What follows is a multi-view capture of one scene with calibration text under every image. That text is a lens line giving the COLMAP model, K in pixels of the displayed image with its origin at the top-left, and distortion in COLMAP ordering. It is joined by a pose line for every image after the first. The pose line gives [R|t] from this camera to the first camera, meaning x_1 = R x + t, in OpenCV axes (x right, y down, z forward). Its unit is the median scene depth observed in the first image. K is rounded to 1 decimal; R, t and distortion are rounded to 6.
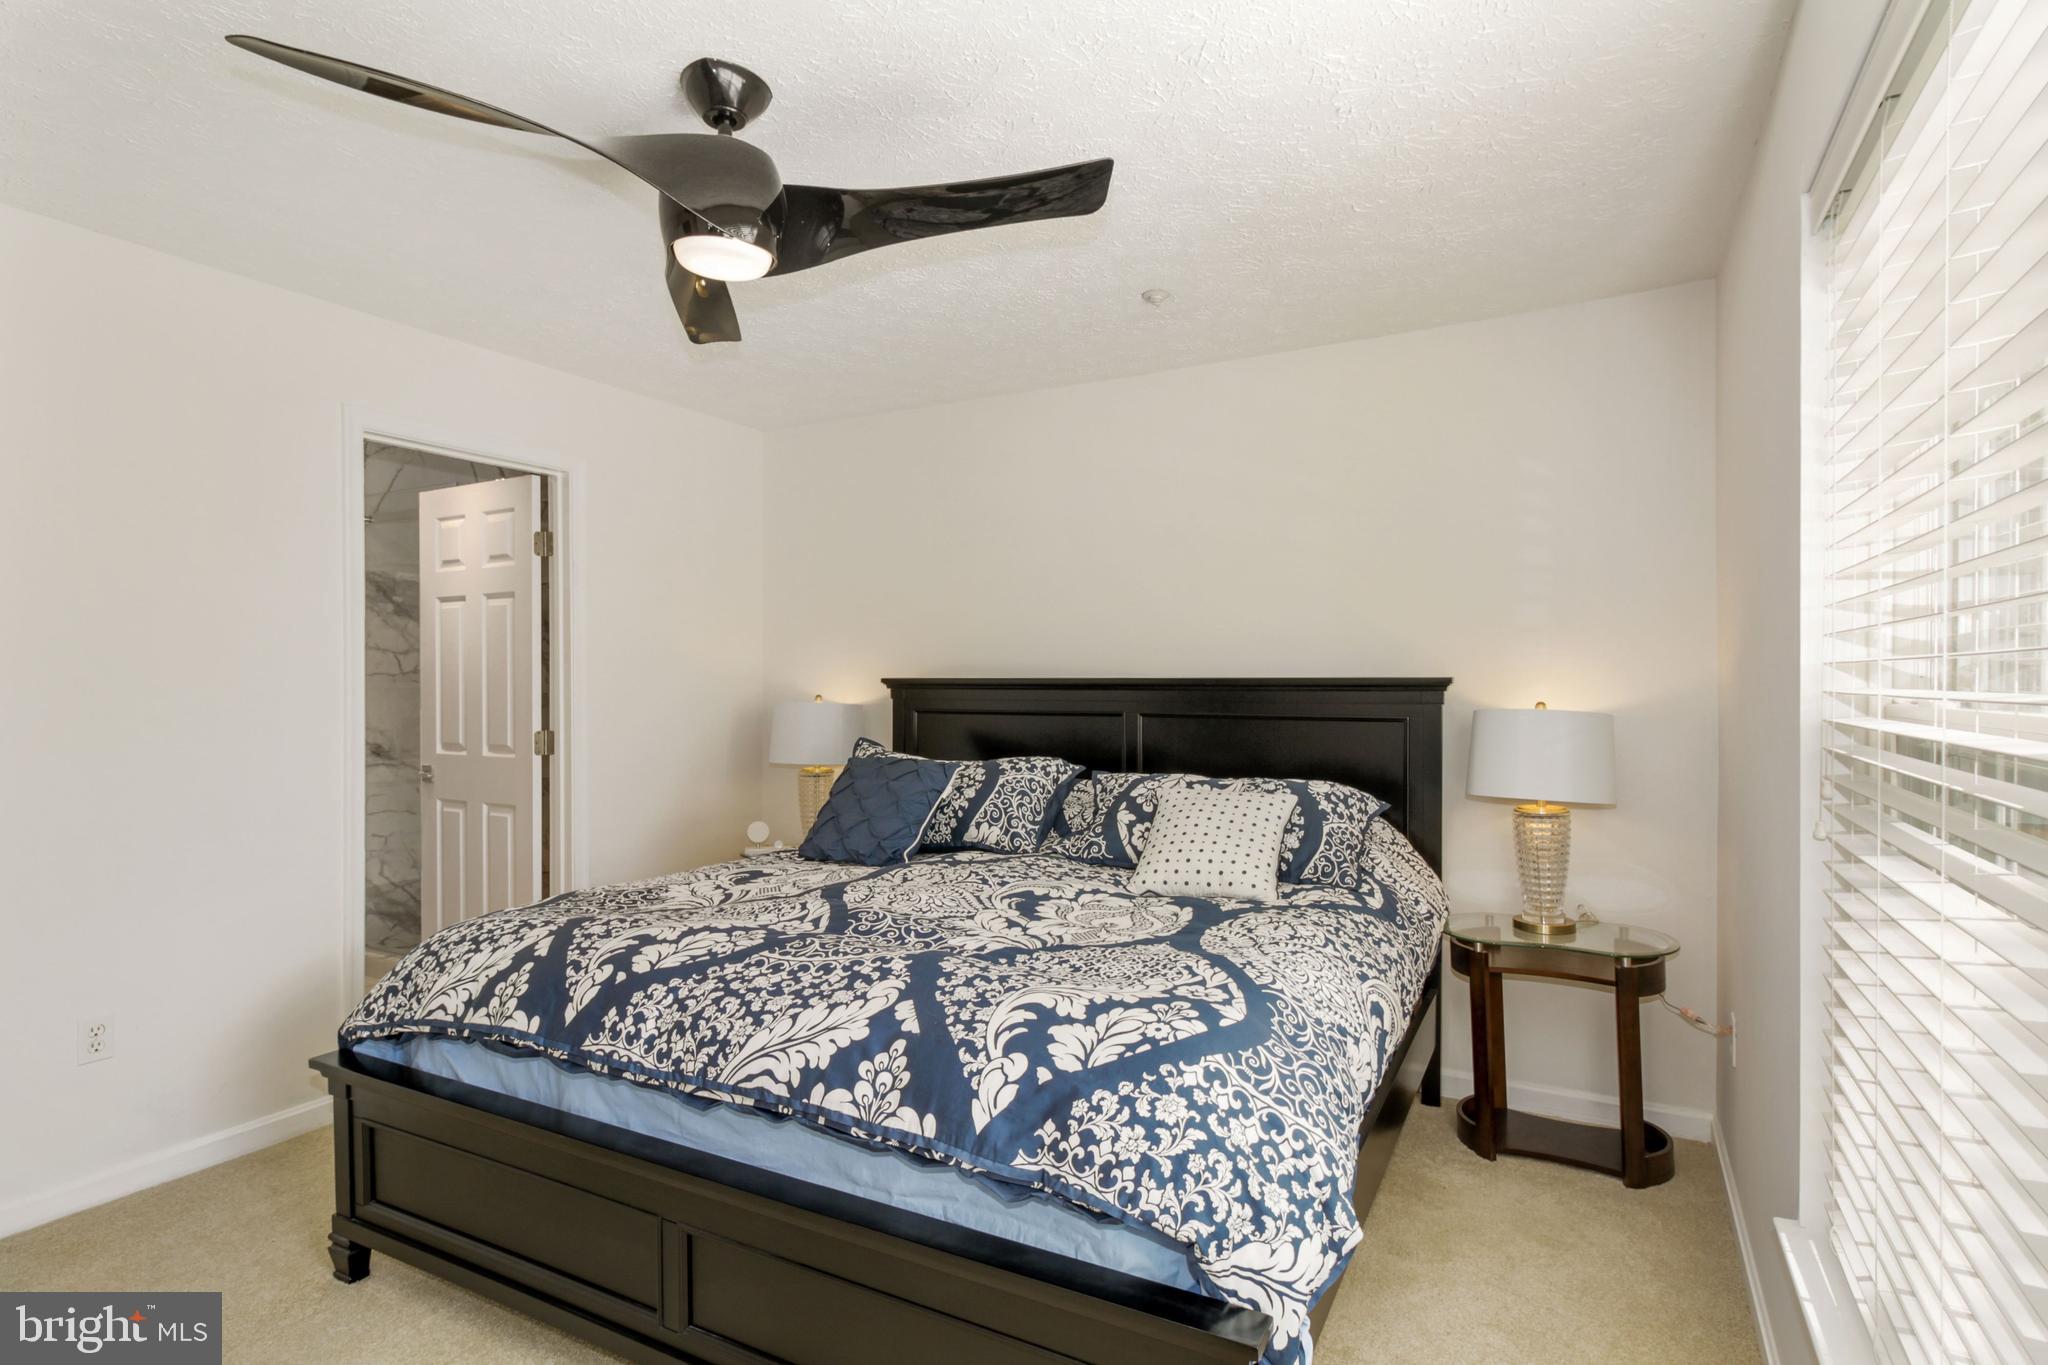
lens RADIAL K [[1055.4, 0, 1024.0], [0, 1055.4, 682.5], [0, 0, 1]] dist [0.002644, -0.000007]
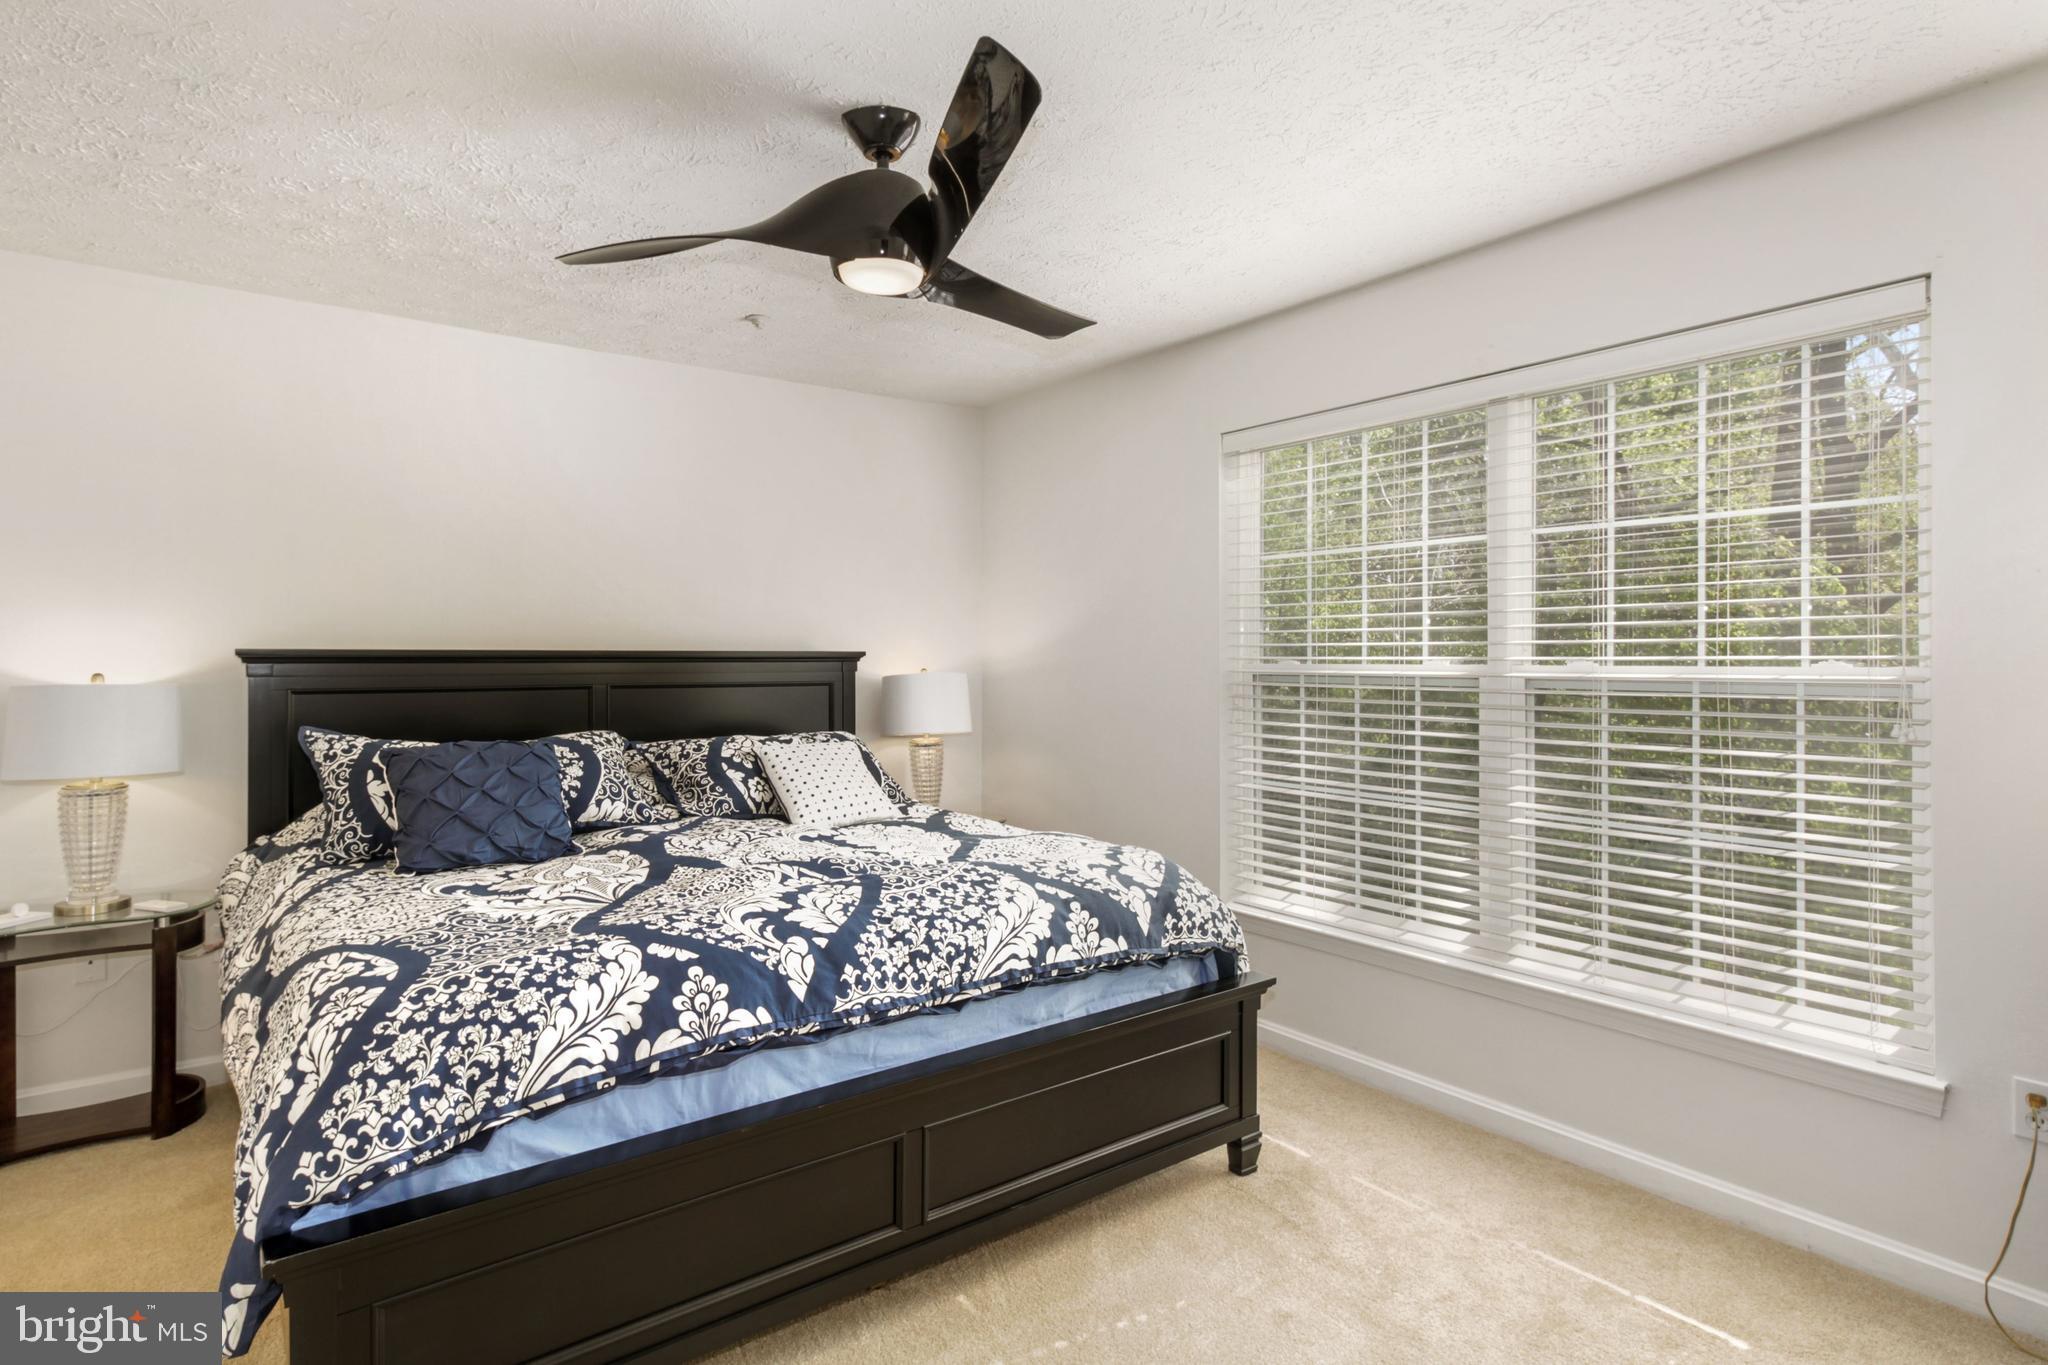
lens RADIAL K [[1055.4, 0, 1024.0], [0, 1055.4, 682.5], [0, 0, 1]] dist [0.002644, -0.000007]
pose [[0.407386, -0.020883, 0.913017, -1.311401], [0.002090, 0.999757, 0.021934, 0.009422], [-0.913254, -0.007027, 0.407330, 0.440606]]
